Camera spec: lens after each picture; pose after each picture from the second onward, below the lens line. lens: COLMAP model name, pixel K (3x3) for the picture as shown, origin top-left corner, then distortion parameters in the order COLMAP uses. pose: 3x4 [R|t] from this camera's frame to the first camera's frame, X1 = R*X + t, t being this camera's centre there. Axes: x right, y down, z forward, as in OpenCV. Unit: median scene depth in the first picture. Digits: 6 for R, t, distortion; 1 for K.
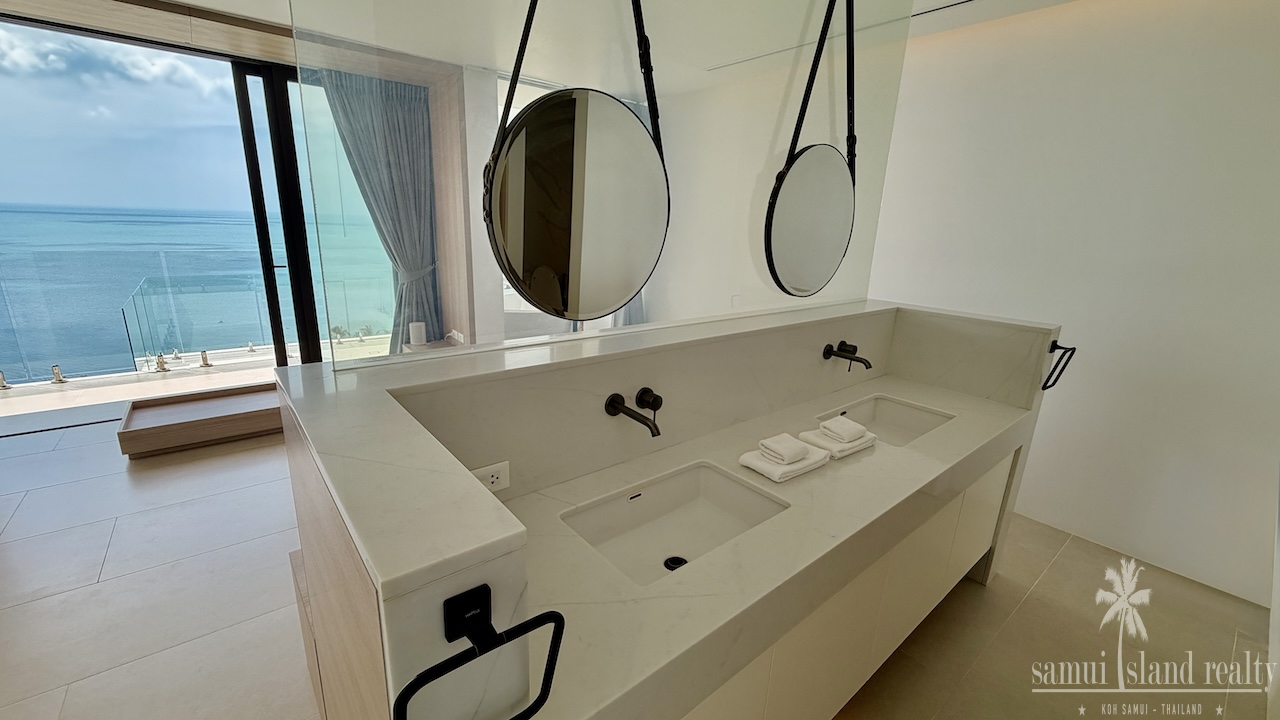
lens RADIAL K [[515.1, 0, 638.9], [0, 515.1, 359.6], [0, 0, 1]] dist [-0.002314, 0.000156]
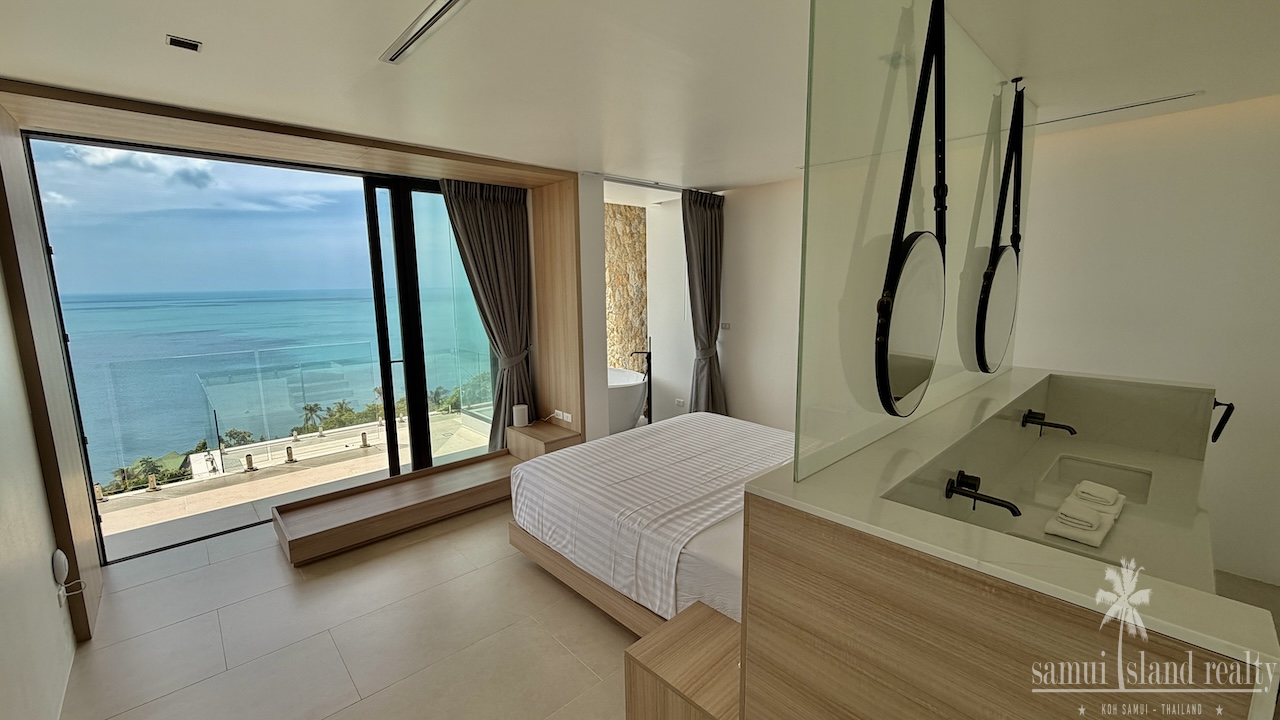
lens RADIAL K [[515.1, 0, 635.6], [0, 515.1, 356.3], [0, 0, 1]] dist [-0.002314, 0.000156]
pose [[0.996727, -0.060869, 0.053197, -0.290398], [0.066488, 0.991574, -0.111179, -0.046863], [-0.045982, 0.114352, 0.992376, -0.052071]]
